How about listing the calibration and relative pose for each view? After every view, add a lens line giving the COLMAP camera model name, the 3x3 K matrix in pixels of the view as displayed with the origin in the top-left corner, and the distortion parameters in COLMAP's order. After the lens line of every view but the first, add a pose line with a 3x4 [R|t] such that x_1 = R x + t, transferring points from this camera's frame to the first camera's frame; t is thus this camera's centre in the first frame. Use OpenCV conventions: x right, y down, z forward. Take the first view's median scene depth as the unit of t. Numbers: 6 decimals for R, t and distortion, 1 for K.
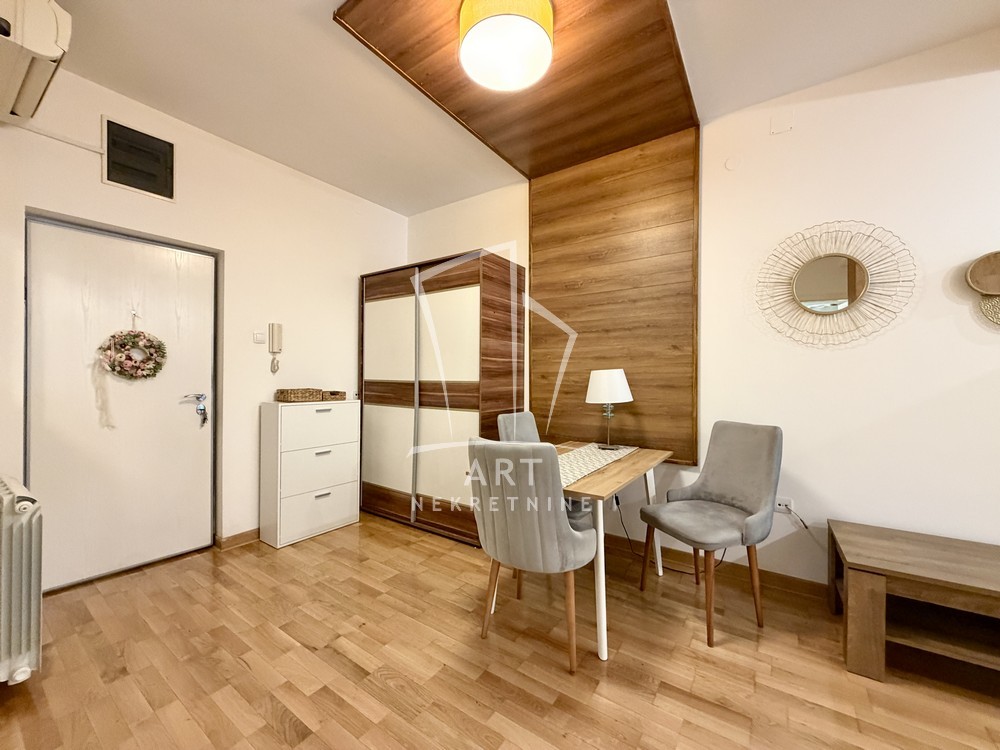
lens RADIAL K [[396.3, 0, 497.2], [0, 396.3, 377.3], [0, 0, 1]] dist [-0.000788, -0.000170]
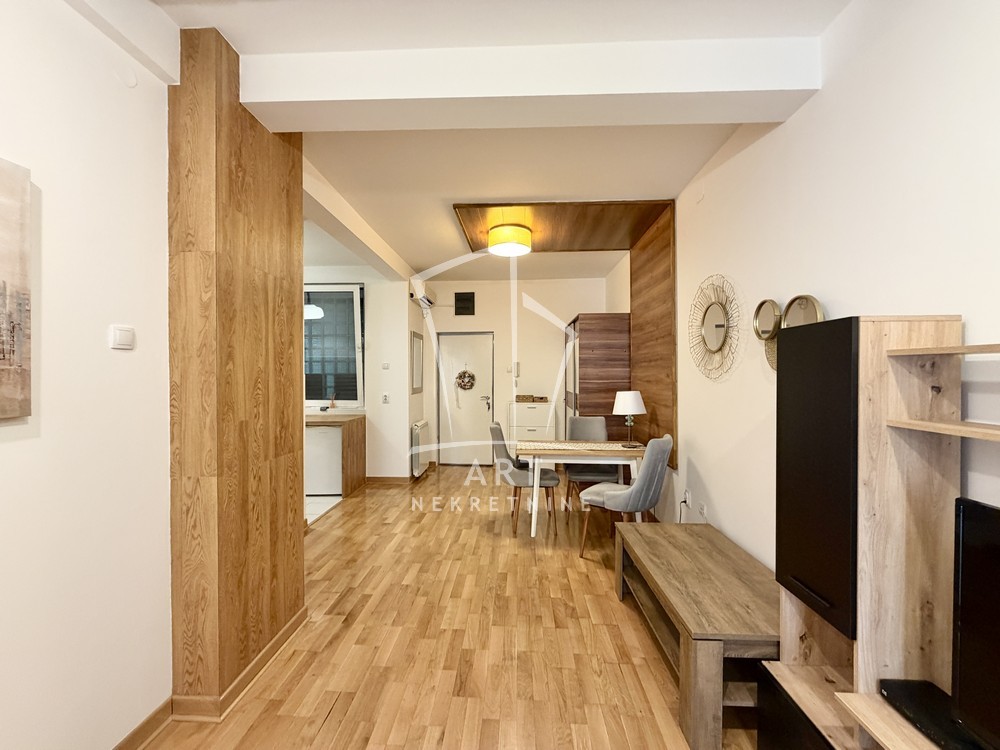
lens RADIAL K [[396.3, 0, 497.2], [0, 396.3, 377.3], [0, 0, 1]] dist [-0.000788, -0.000170]
pose [[0.526787, 0.001084, -0.849996, 1.317414], [0.005588, 0.999973, 0.004739, -0.084052], [0.849979, -0.007246, 0.526767, -0.153628]]
